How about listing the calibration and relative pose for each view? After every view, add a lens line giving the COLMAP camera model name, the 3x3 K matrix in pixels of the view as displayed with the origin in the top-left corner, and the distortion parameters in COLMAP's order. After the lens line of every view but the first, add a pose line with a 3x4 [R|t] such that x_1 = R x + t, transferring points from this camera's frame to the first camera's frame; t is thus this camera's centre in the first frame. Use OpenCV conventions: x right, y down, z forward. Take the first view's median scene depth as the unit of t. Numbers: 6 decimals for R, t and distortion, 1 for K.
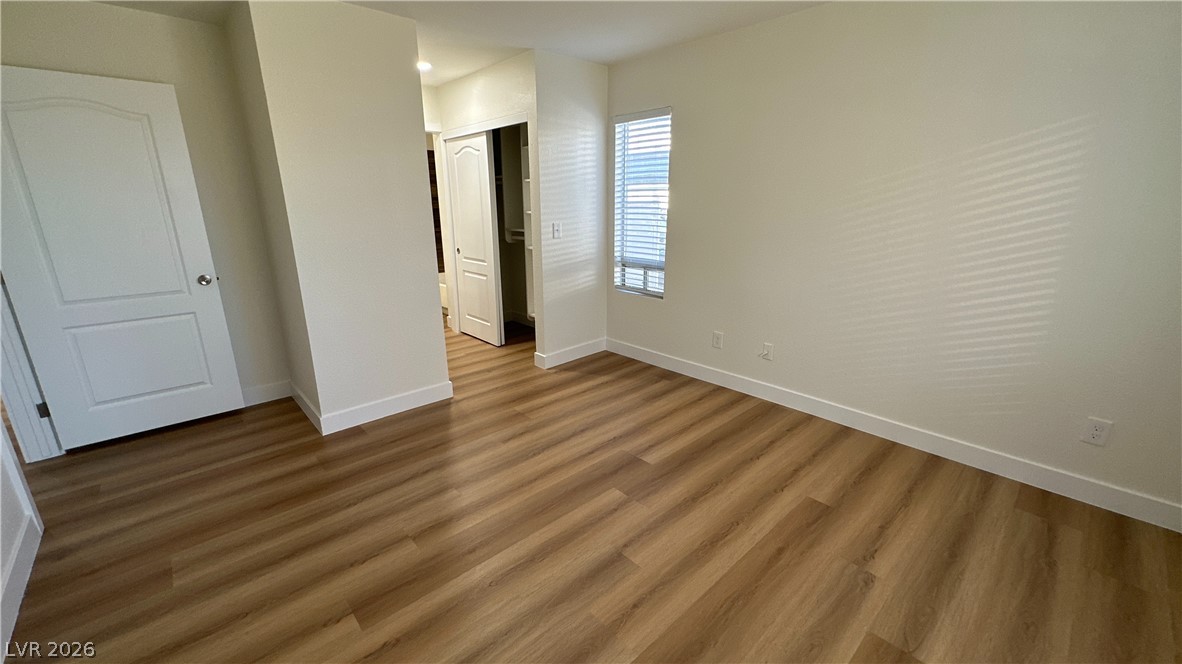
lens RADIAL K [[470.8, 0, 591.0], [0, 470.8, 332.0], [0, 0, 1]] dist [-0.002043, -0.000236]
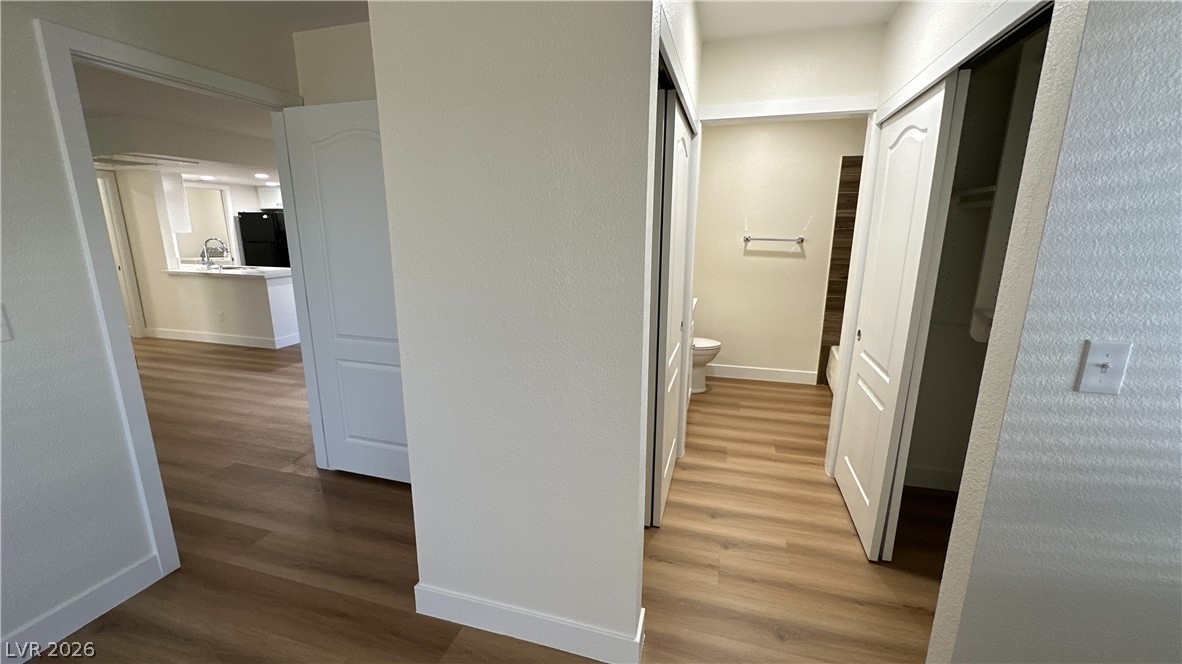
lens RADIAL K [[470.8, 0, 591.0], [0, 470.8, 332.0], [0, 0, 1]] dist [-0.002043, -0.000236]
pose [[0.511822, 0.195068, -0.836652, 0.001003], [-0.238627, 0.967837, 0.079674, -0.187553], [0.825285, 0.158869, 0.541909, 0.605237]]
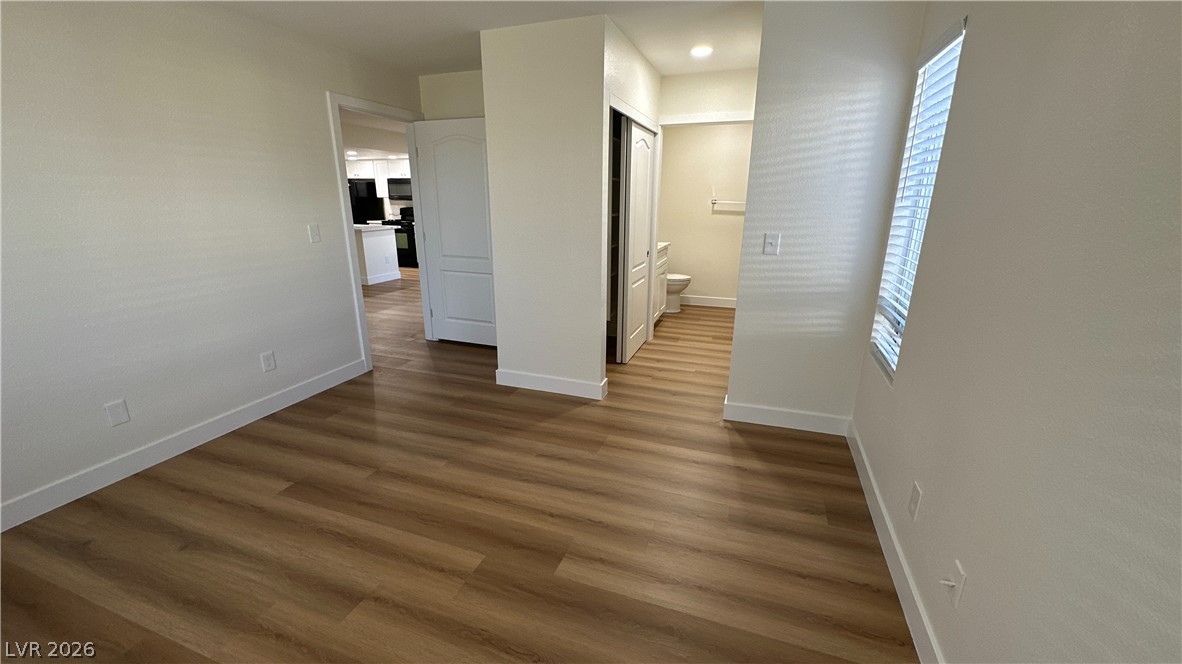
lens RADIAL K [[470.8, 0, 591.0], [0, 470.8, 332.0], [0, 0, 1]] dist [-0.002043, -0.000236]
pose [[0.458725, 0.254973, -0.851211, 0.450426], [-0.247798, 0.956652, 0.153017, -0.130029], [0.853327, 0.140735, 0.502022, 0.428963]]
